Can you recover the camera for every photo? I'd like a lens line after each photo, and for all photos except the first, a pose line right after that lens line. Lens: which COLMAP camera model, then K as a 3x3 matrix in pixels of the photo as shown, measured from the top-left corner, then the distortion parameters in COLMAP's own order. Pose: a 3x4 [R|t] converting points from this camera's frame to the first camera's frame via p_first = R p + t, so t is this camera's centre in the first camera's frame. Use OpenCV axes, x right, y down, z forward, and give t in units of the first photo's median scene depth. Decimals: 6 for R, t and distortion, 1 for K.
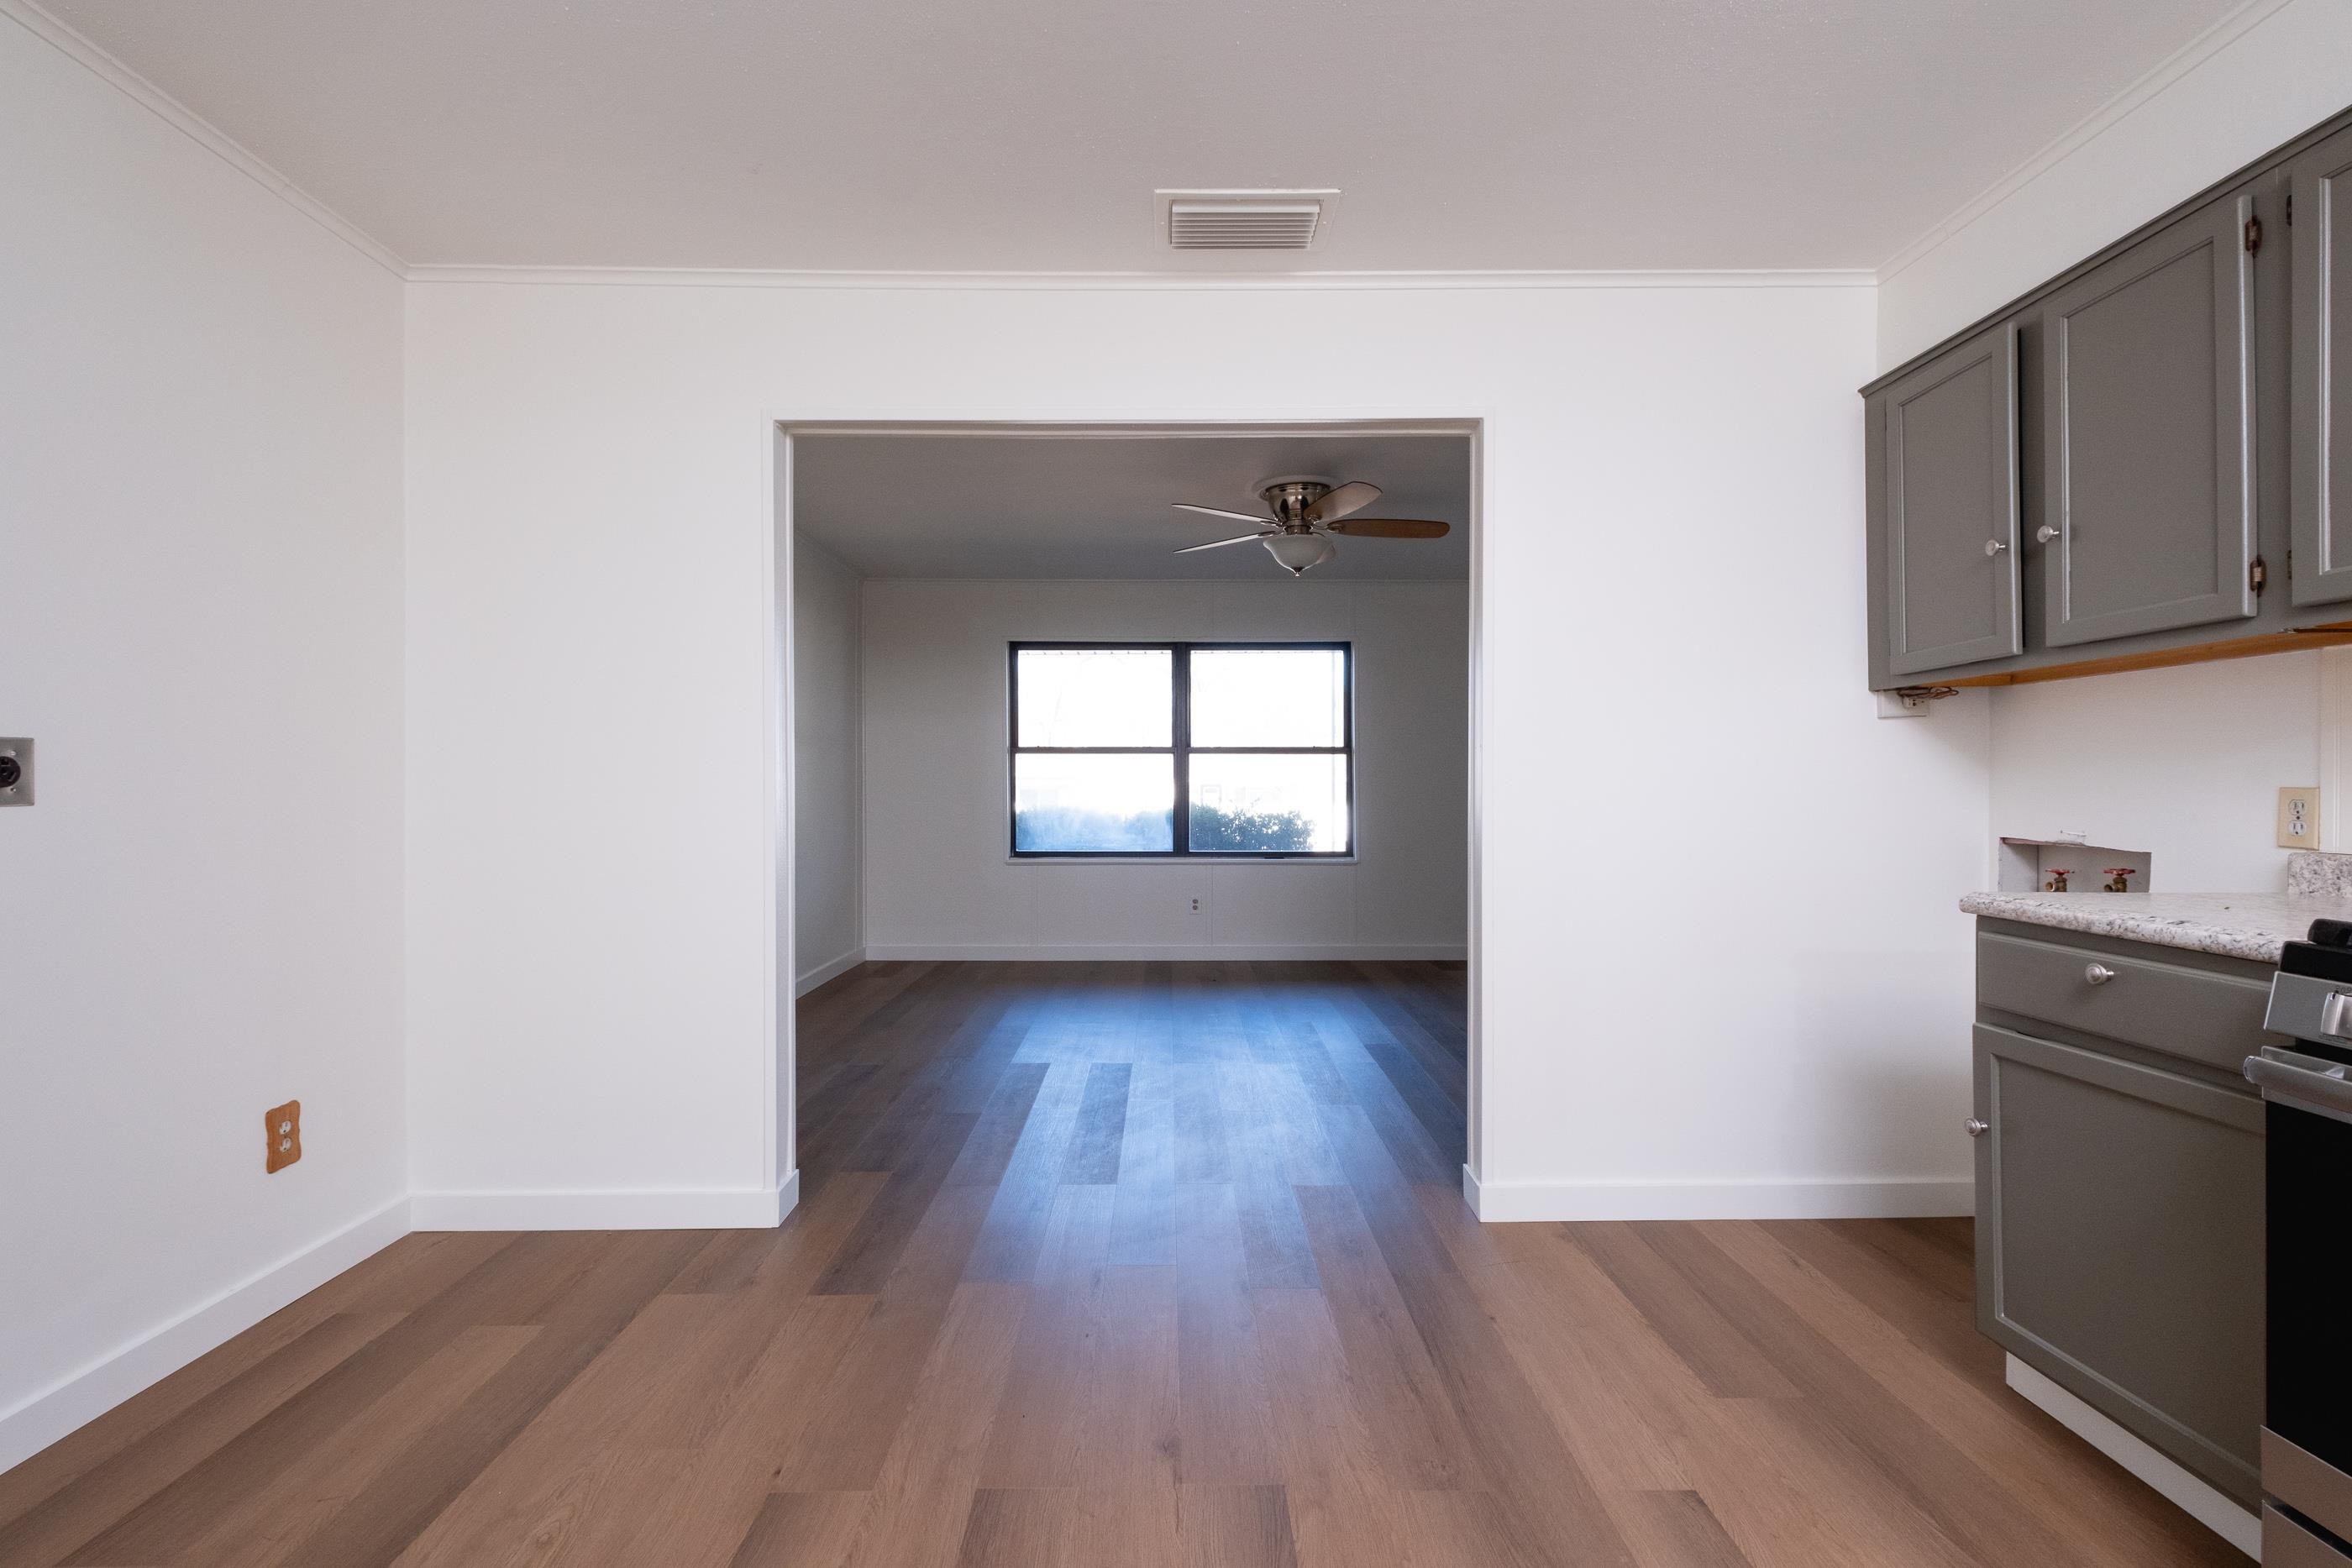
lens RADIAL K [[1018.9, 0, 1188.5], [0, 1018.9, 768.8], [0, 0, 1]] dist [0.003264, -0.002350]
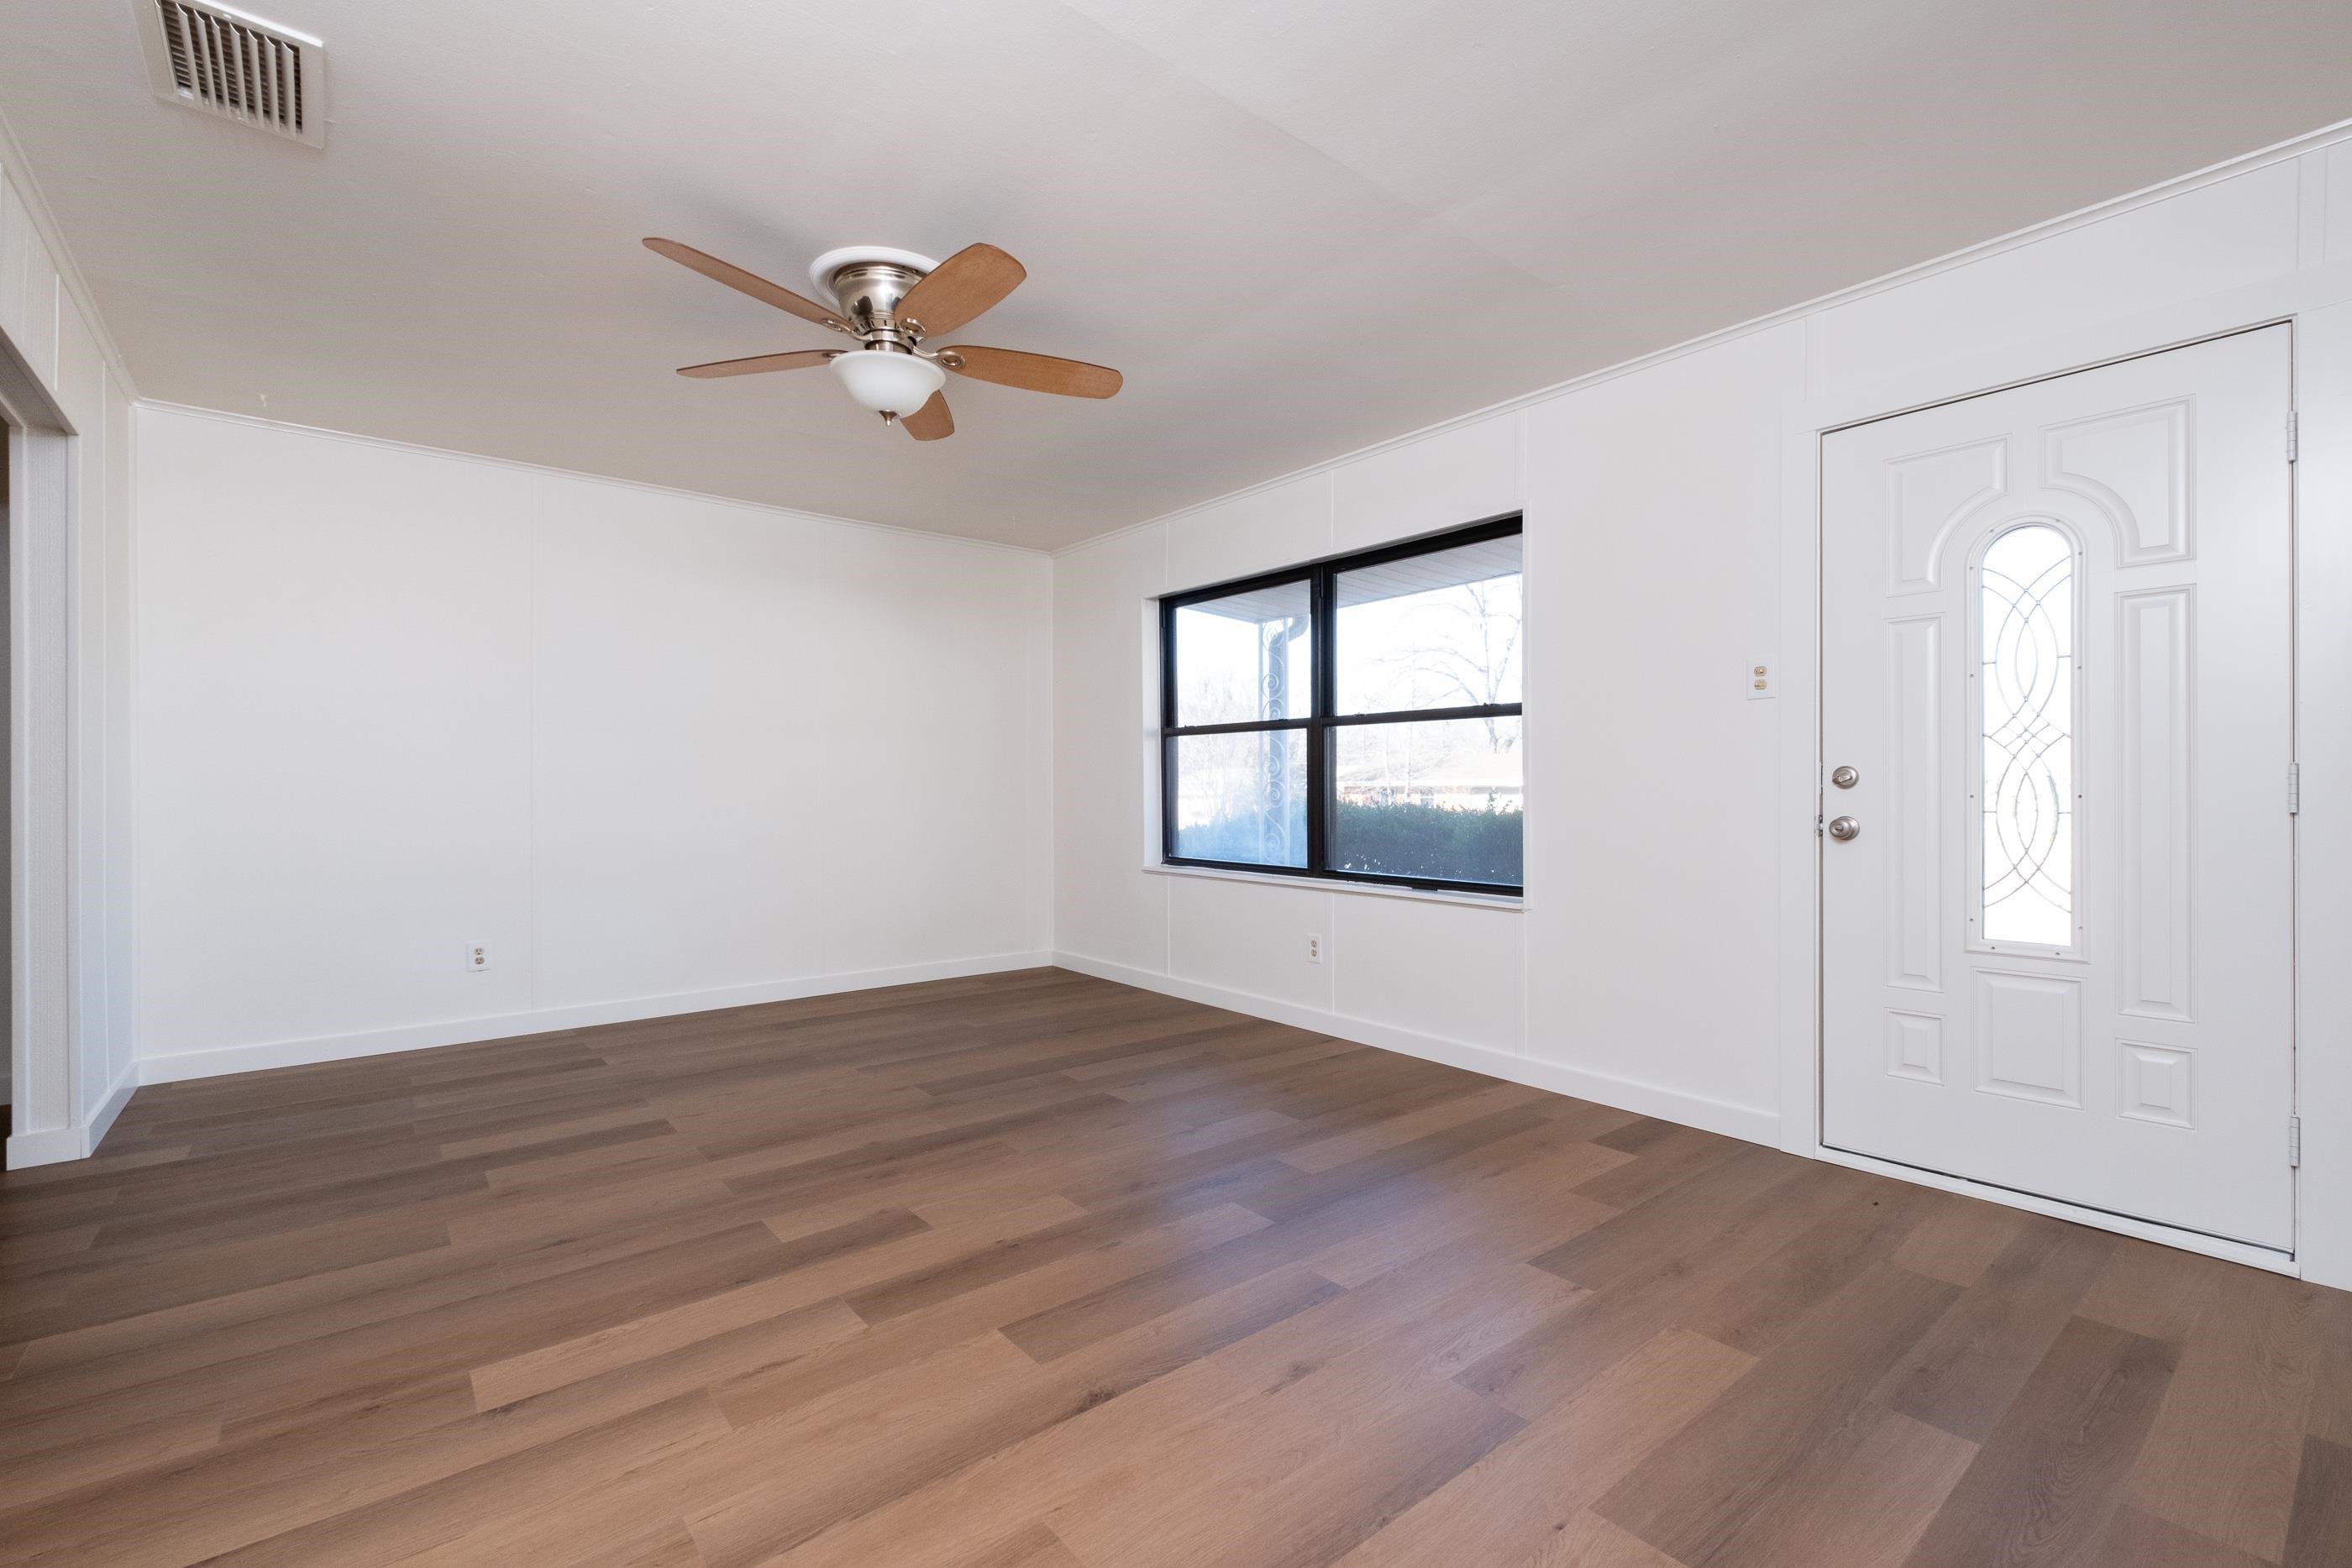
lens RADIAL K [[1018.9, 0, 1176.9], [0, 1018.9, 796.5], [0, 0, 1]] dist [0.003264, -0.002350]
pose [[0.617395, 0.006153, -0.786630, 1.133847], [0.013639, 0.999735, 0.018525, 0.043901], [0.786535, -0.022165, 0.617147, 1.199583]]
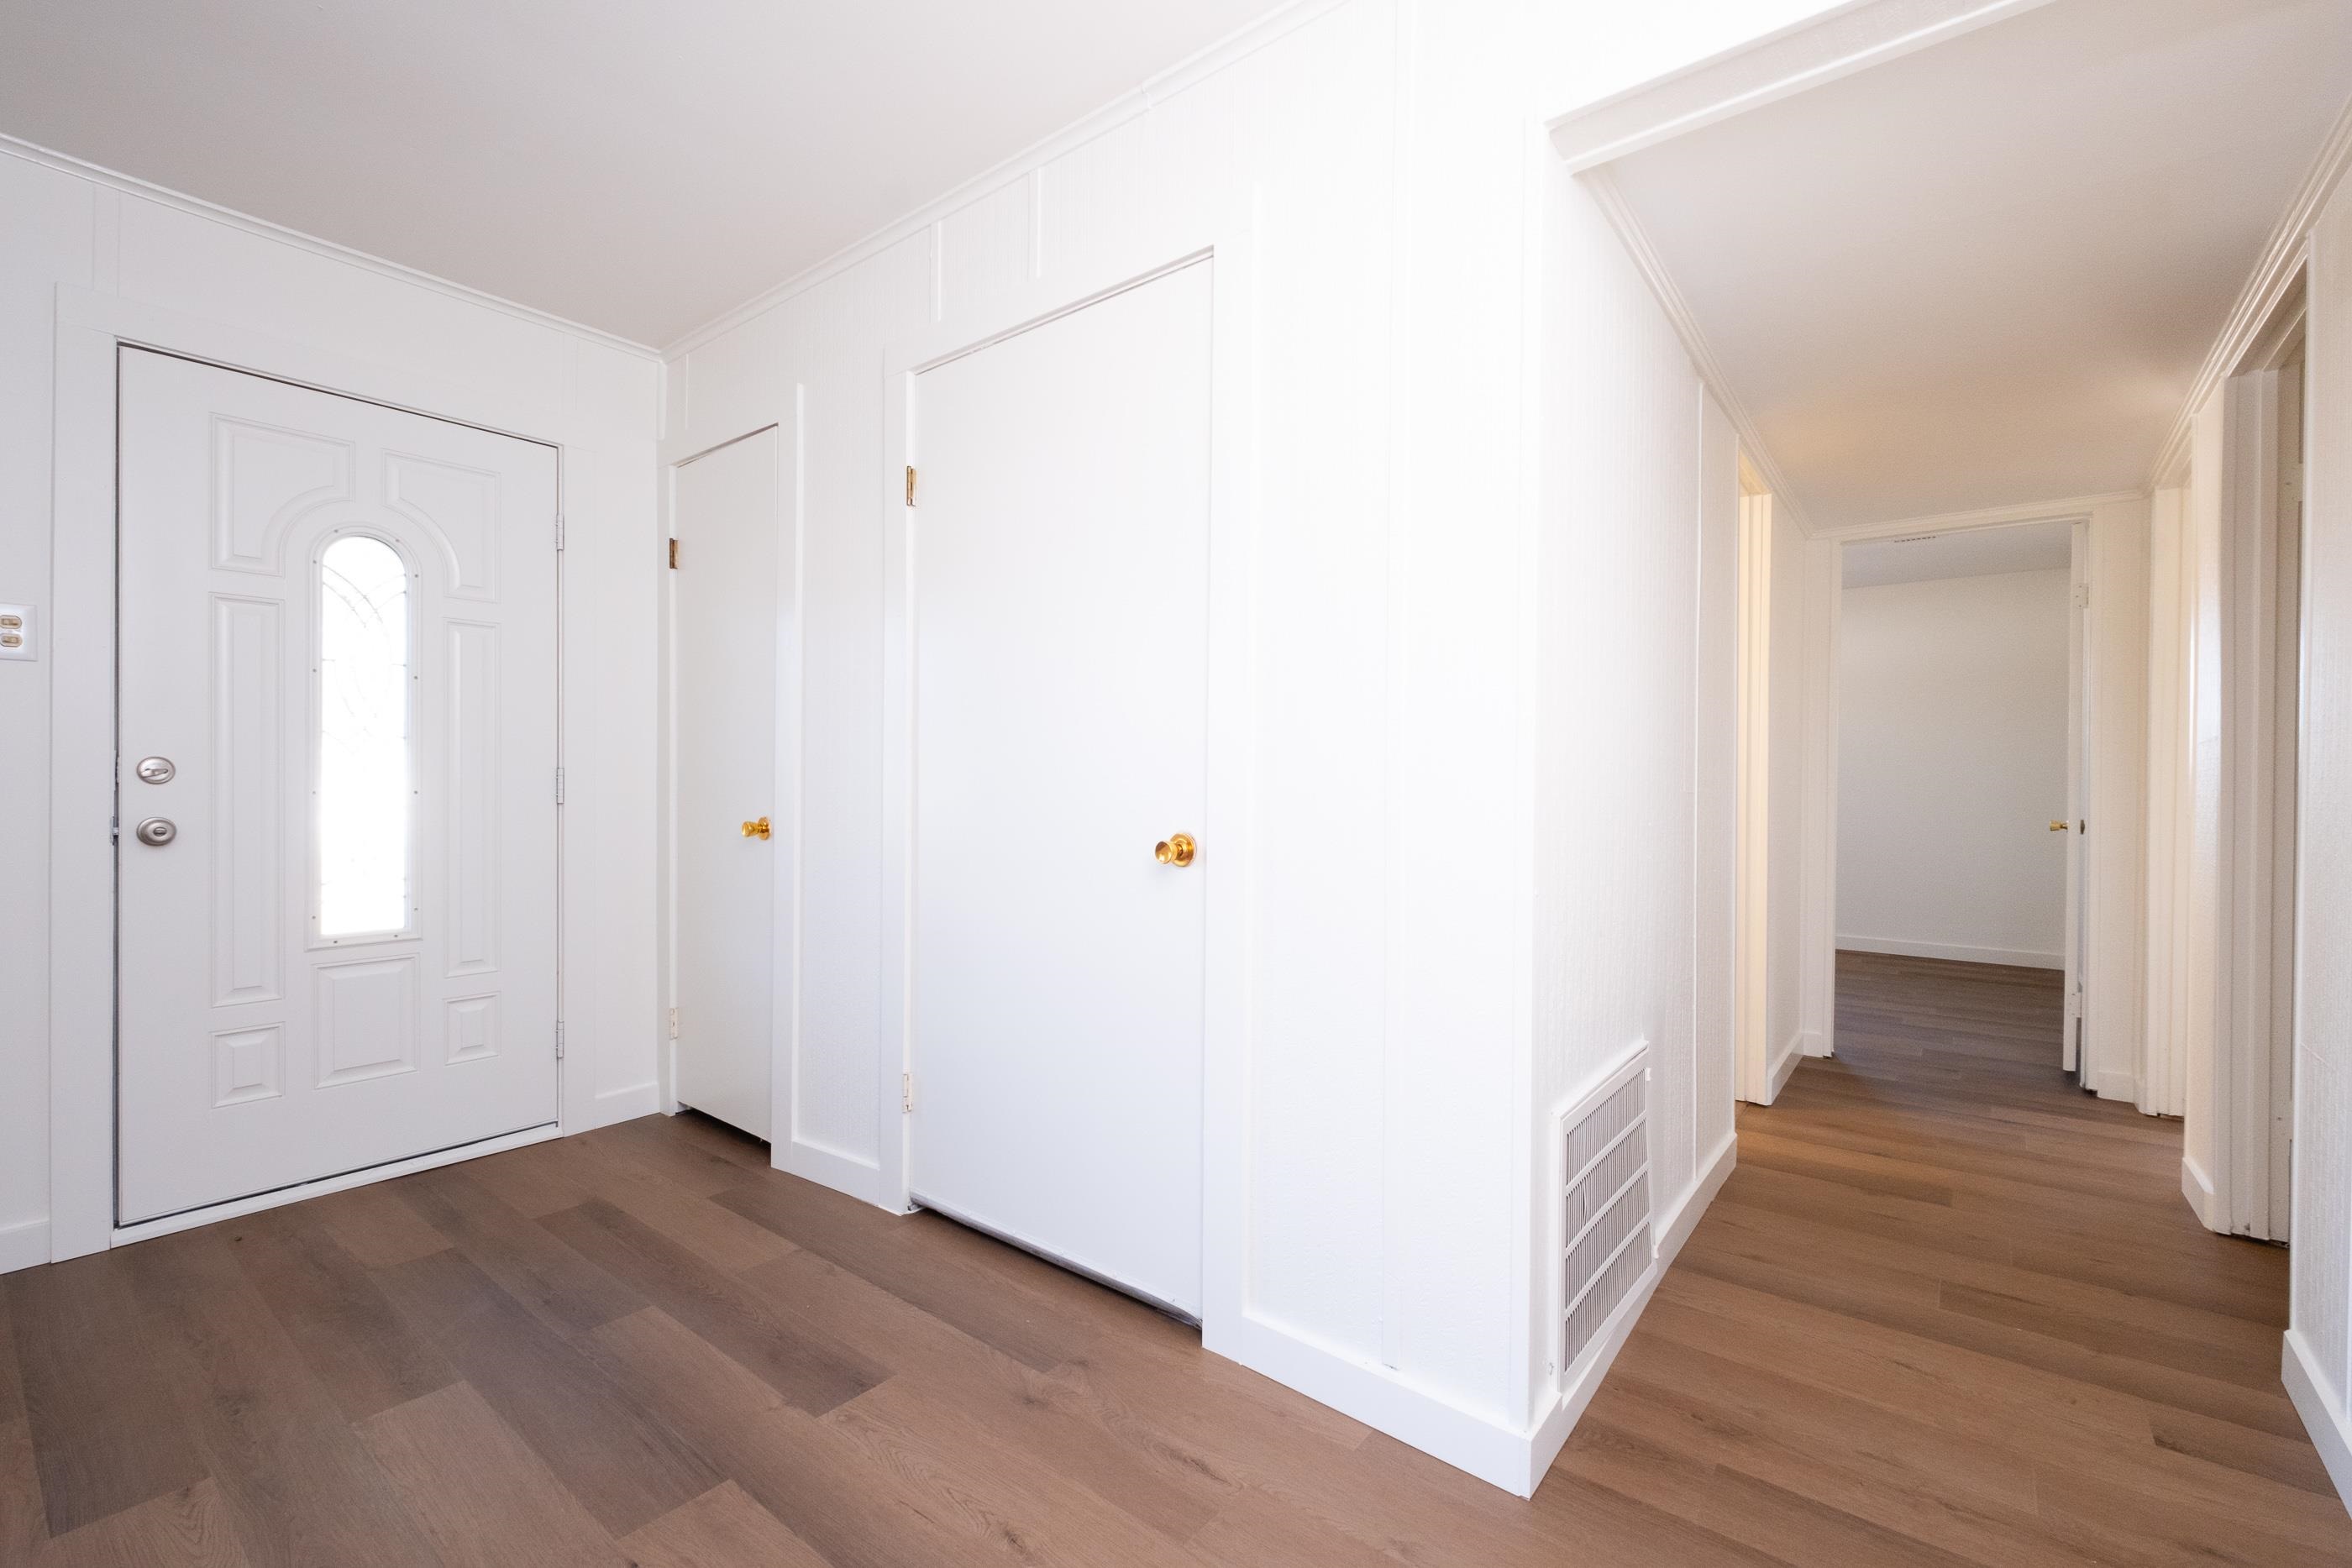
lens RADIAL K [[1018.9, 0, 1177.7], [0, 1018.9, 793.8], [0, 0, 1]] dist [0.003264, -0.002350]
pose [[0.632300, -0.000925, 0.774723, 0.625569], [-0.018779, 0.999687, 0.016521, 0.041987], [-0.774496, -0.024995, 0.632085, 1.159727]]
